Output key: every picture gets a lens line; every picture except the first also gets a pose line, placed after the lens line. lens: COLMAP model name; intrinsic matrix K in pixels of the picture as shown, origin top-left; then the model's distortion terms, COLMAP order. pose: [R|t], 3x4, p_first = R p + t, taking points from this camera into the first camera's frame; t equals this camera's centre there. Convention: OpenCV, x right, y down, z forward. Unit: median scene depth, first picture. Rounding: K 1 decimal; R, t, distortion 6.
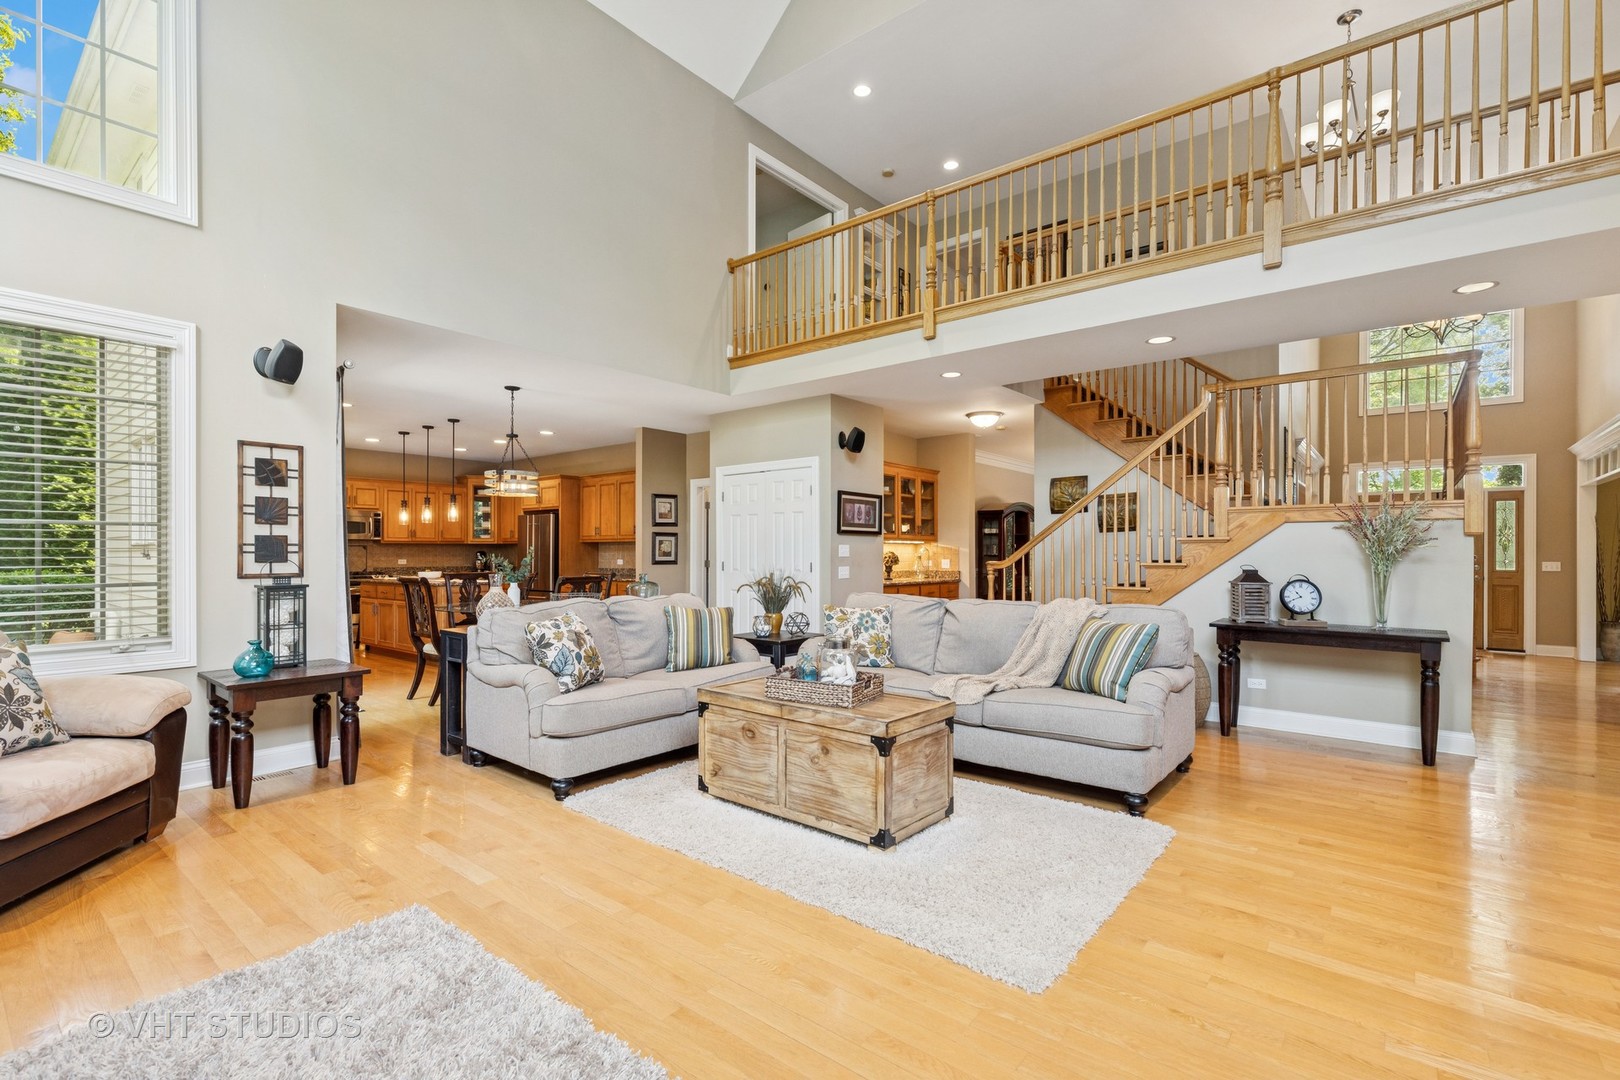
lens RADIAL K [[733.5, 0, 812.9], [0, 733.5, 548.2], [0, 0, 1]] dist [0.009353, -0.001952]
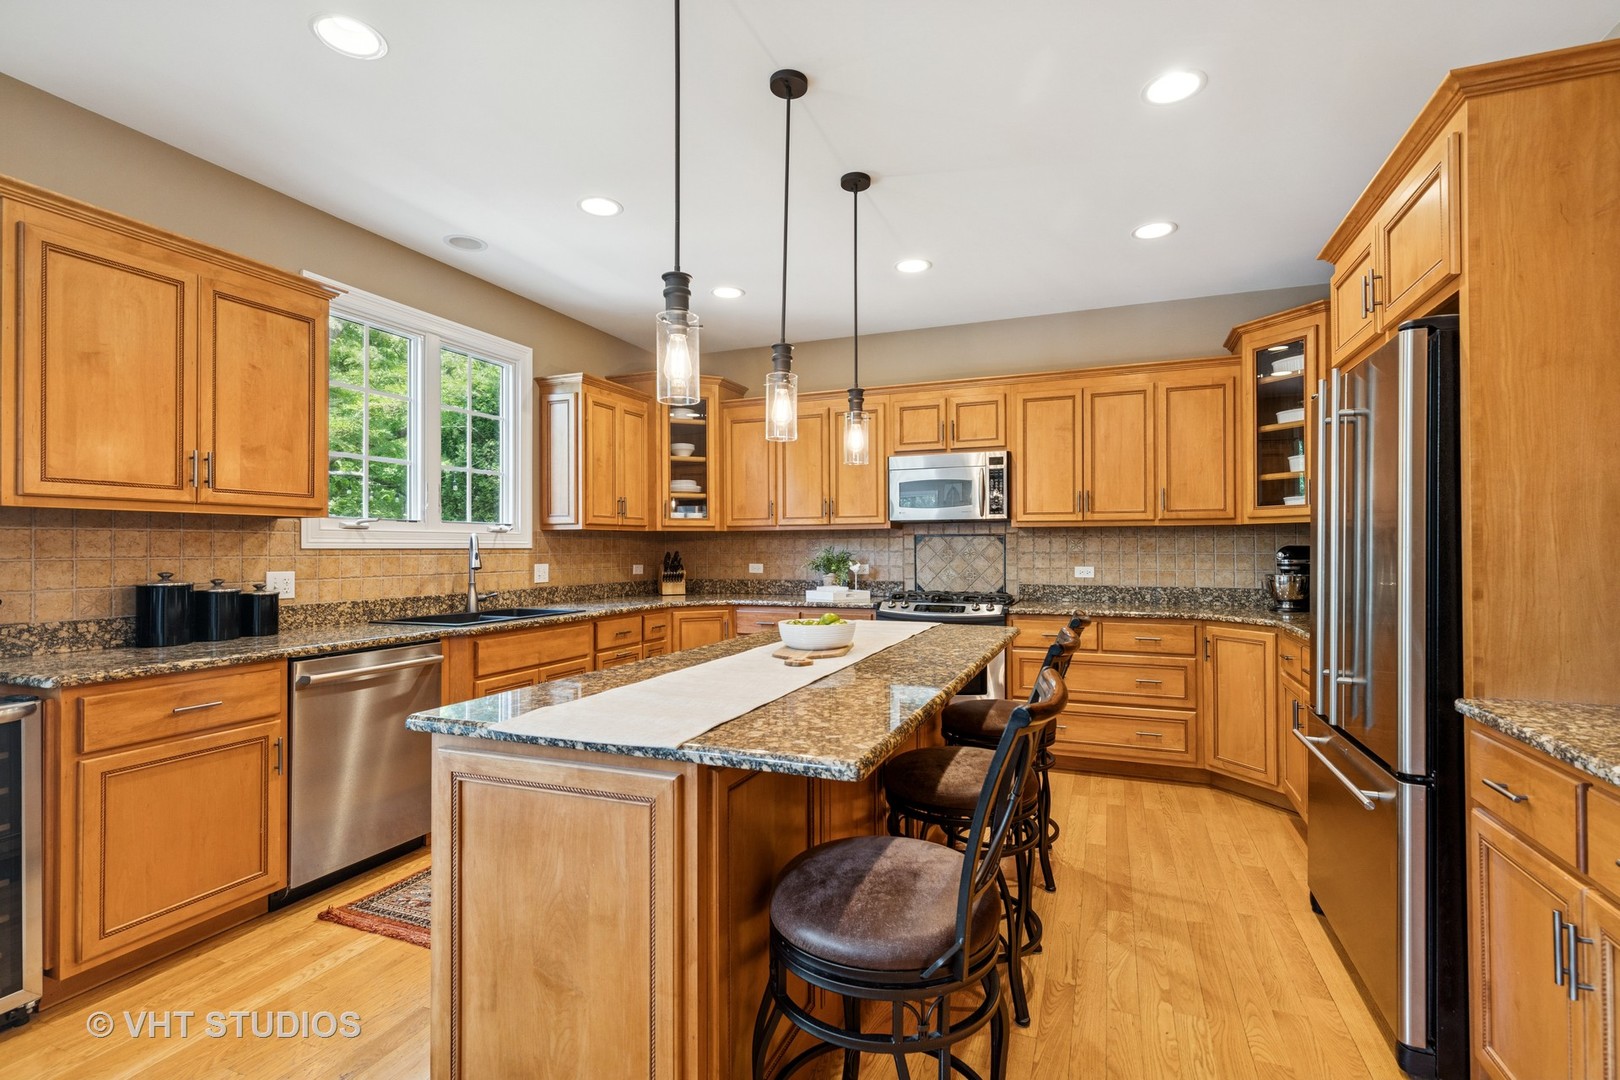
lens RADIAL K [[733.5, 0, 817.7], [0, 733.5, 540.8], [0, 0, 1]] dist [0.009353, -0.001952]
pose [[0.304351, -0.010931, -0.952497, -0.353842], [0.007555, 0.999930, -0.009062, 0.006017], [0.952530, -0.004438, 0.304412, 1.236540]]
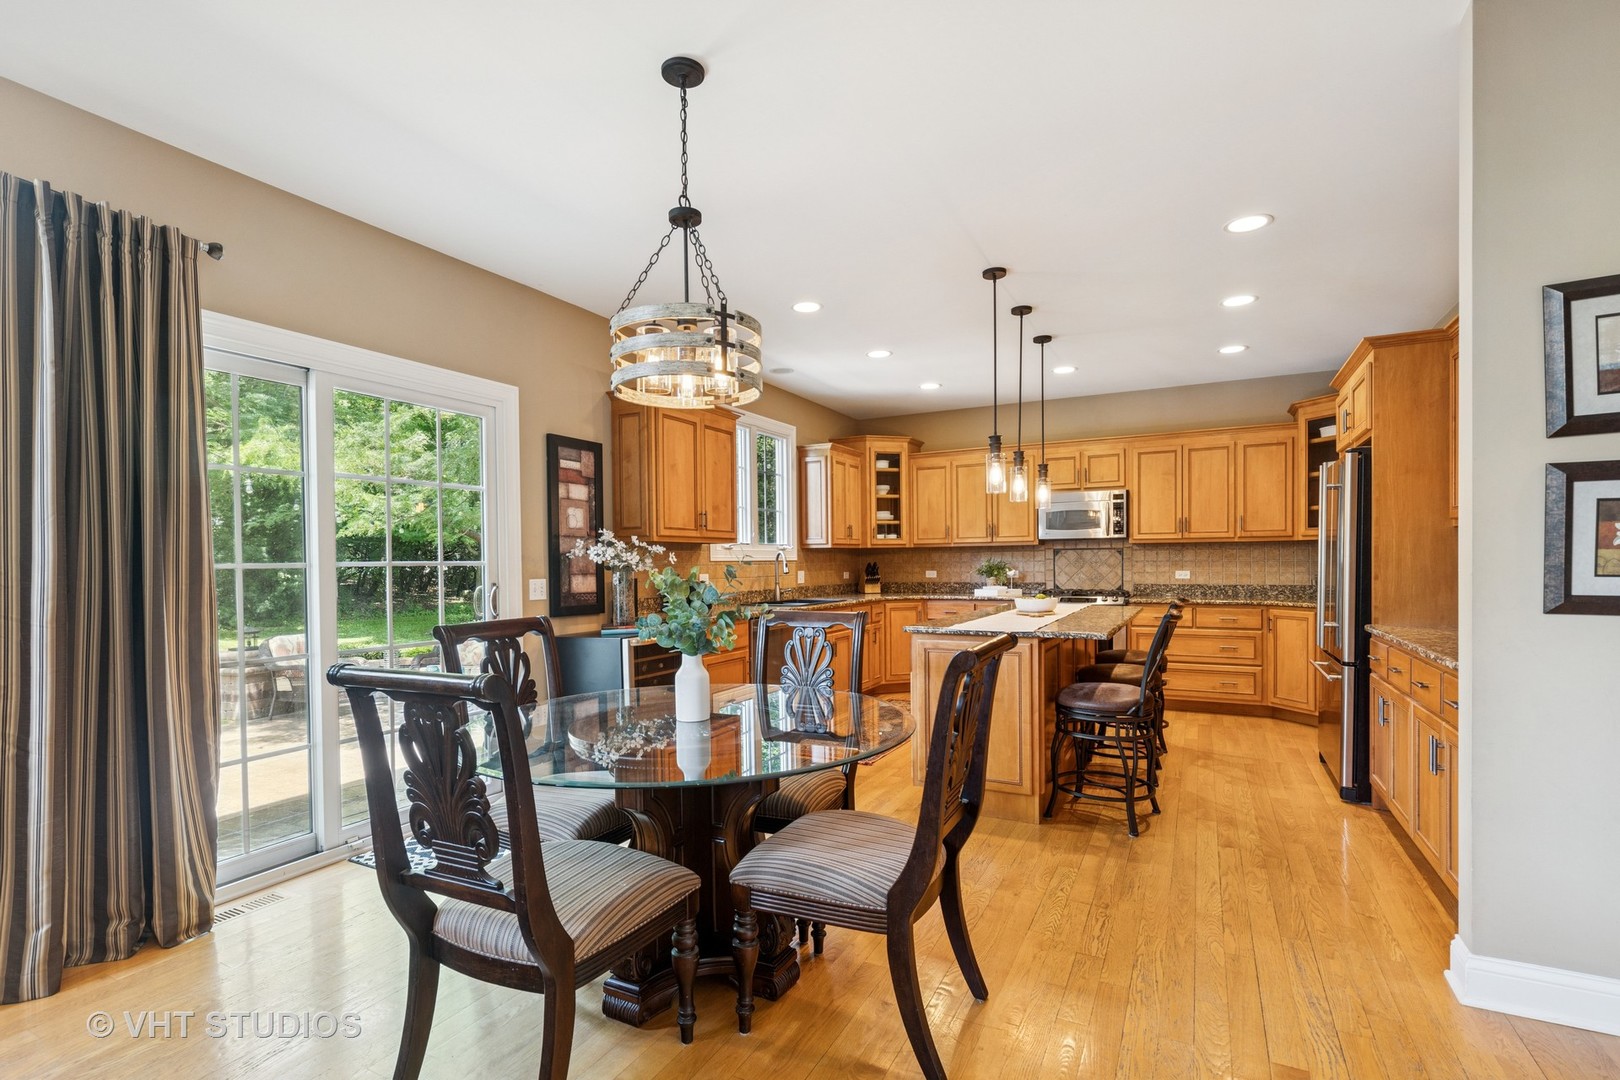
lens RADIAL K [[752.3, 0, 803.9], [0, 752.3, 569.9], [0, 0, 1]] dist [-0.000340, -0.001359]
pose [[0.197357, 0.009523, -0.980285, -0.060541], [0.014767, 0.999810, 0.012686, 0.004872], [0.980221, -0.016980, 0.197179, 0.999072]]
